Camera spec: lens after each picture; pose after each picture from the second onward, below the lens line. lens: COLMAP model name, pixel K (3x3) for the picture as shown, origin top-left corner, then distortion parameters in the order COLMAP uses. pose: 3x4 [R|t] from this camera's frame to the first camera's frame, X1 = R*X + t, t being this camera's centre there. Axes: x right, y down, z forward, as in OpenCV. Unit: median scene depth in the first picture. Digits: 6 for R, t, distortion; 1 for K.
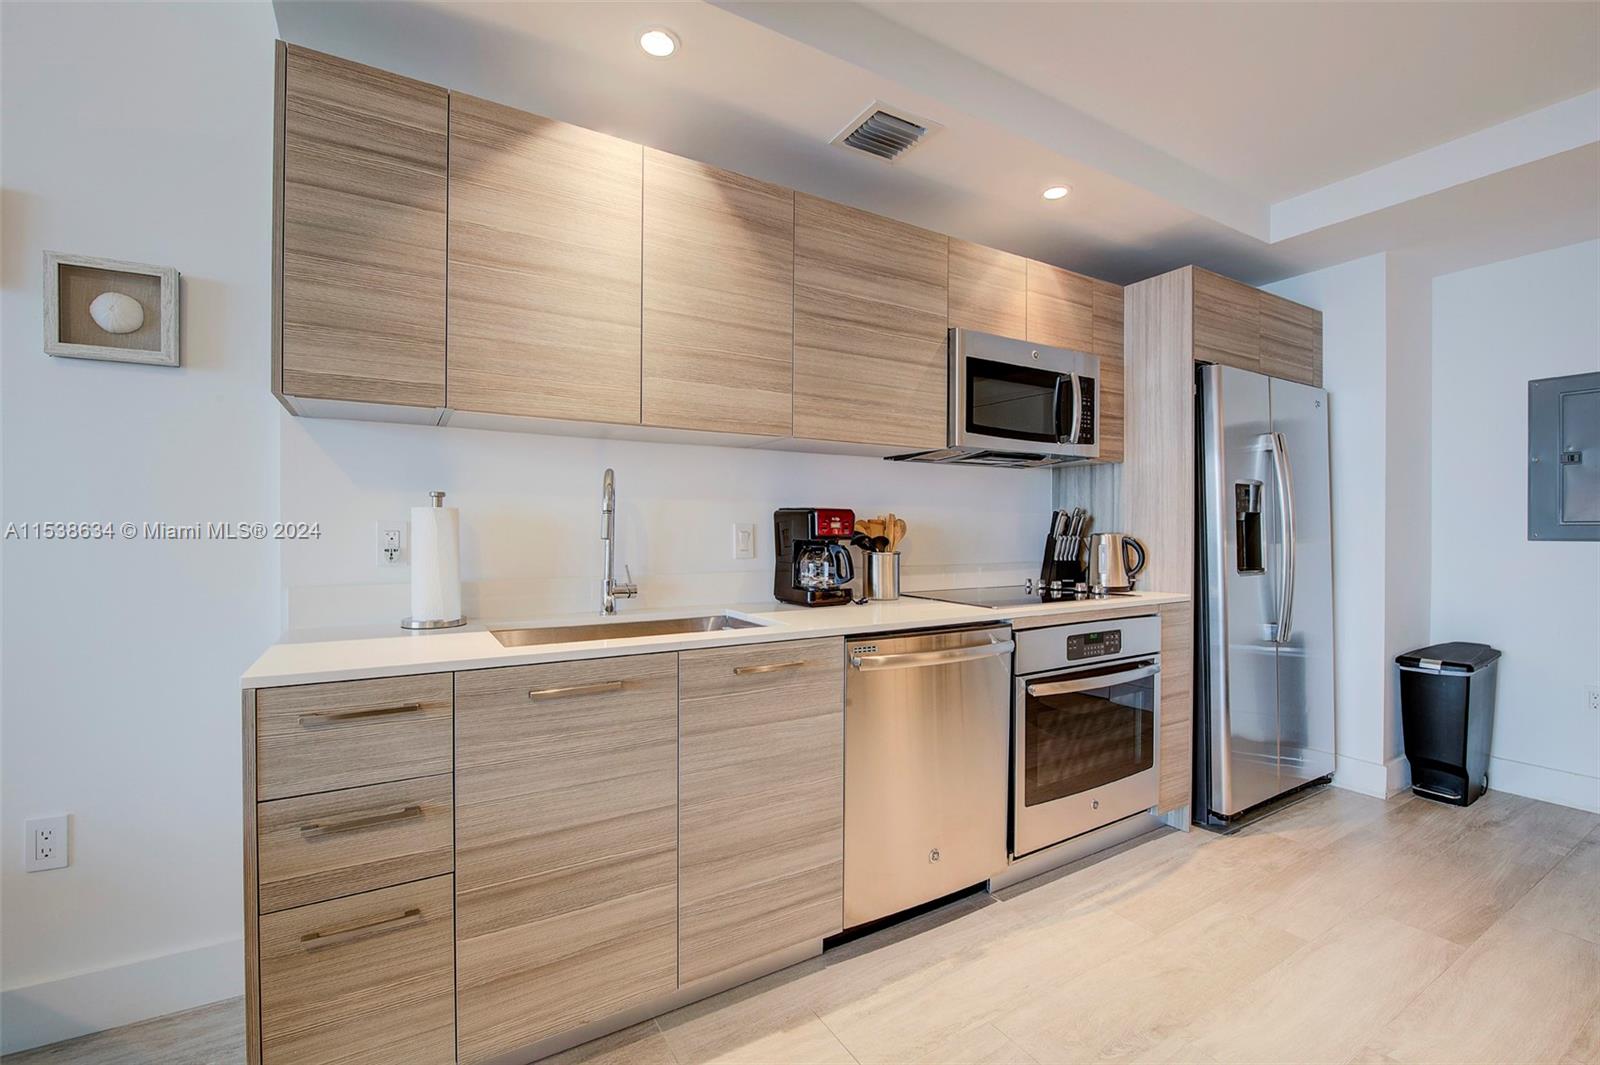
lens RADIAL K [[683.2, 0, 800.0], [0, 683.2, 532.5], [0, 0, 1]] dist [-0.013900, -0.000493]
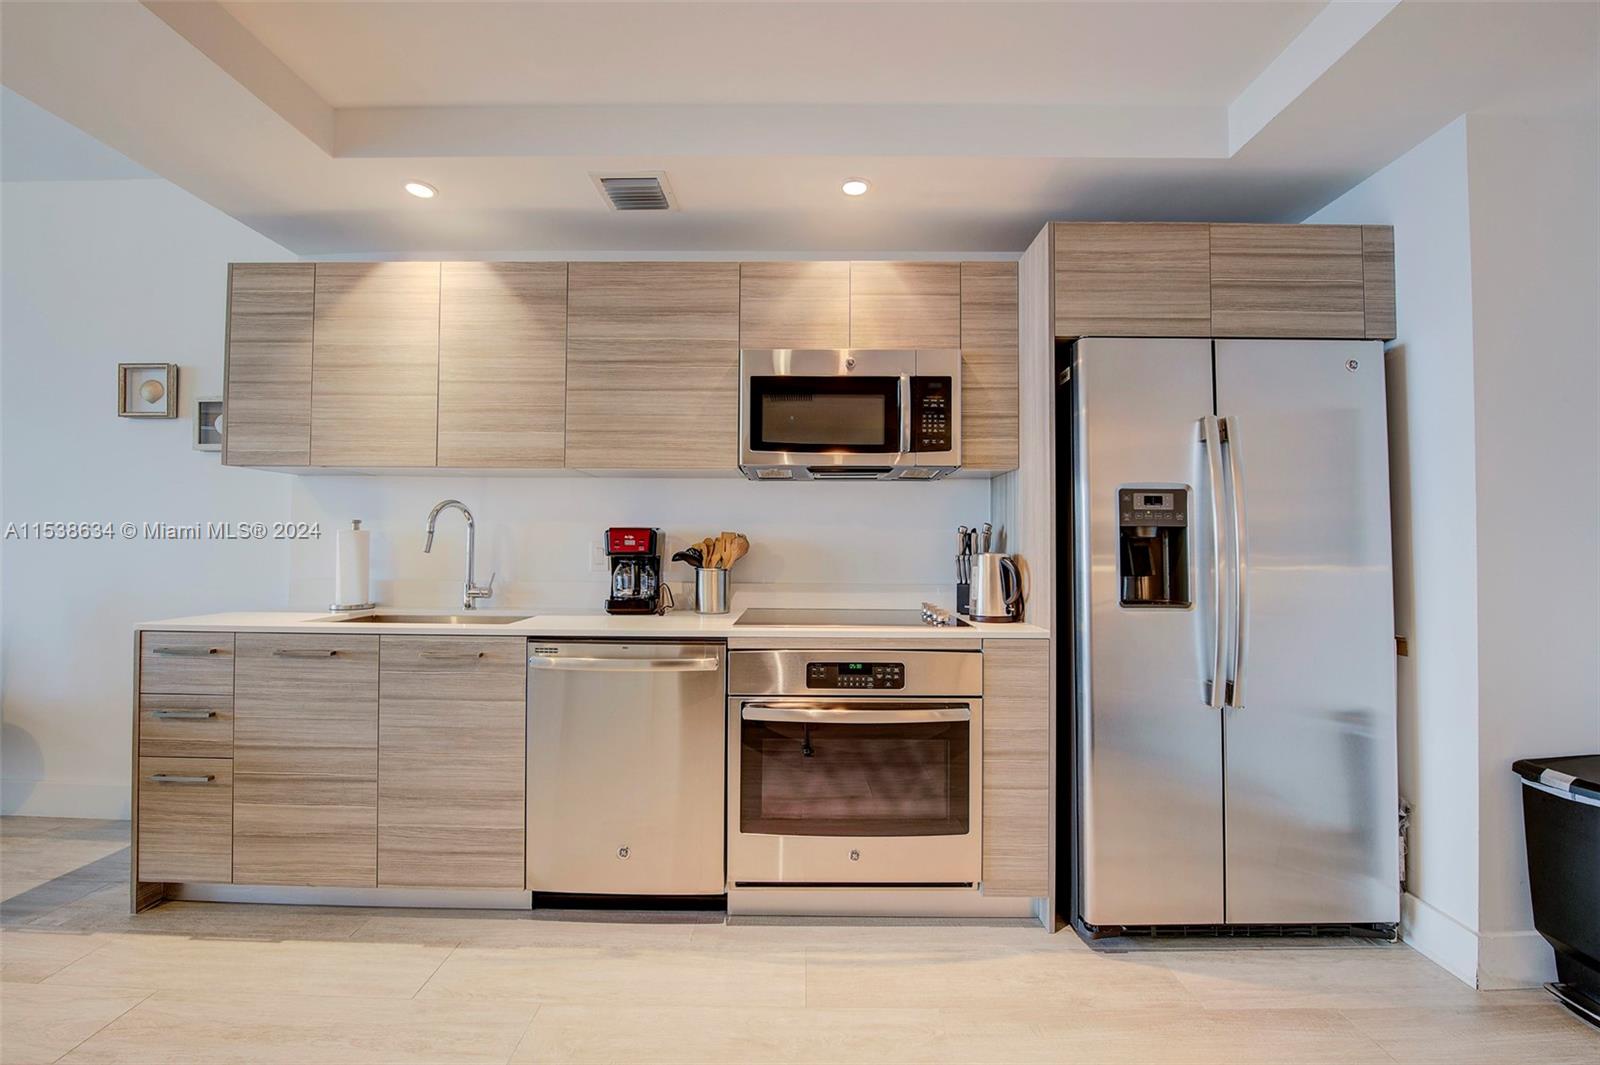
lens RADIAL K [[650.9, 0, 800.0], [0, 650.9, 532.5], [0, 0, 1]] dist [-0.018187, -0.000084]
pose [[0.855421, -0.006639, -0.517891, 1.049936], [-0.008105, 0.999624, -0.026202, -0.002112], [0.517870, 0.026611, 0.855045, 0.286691]]
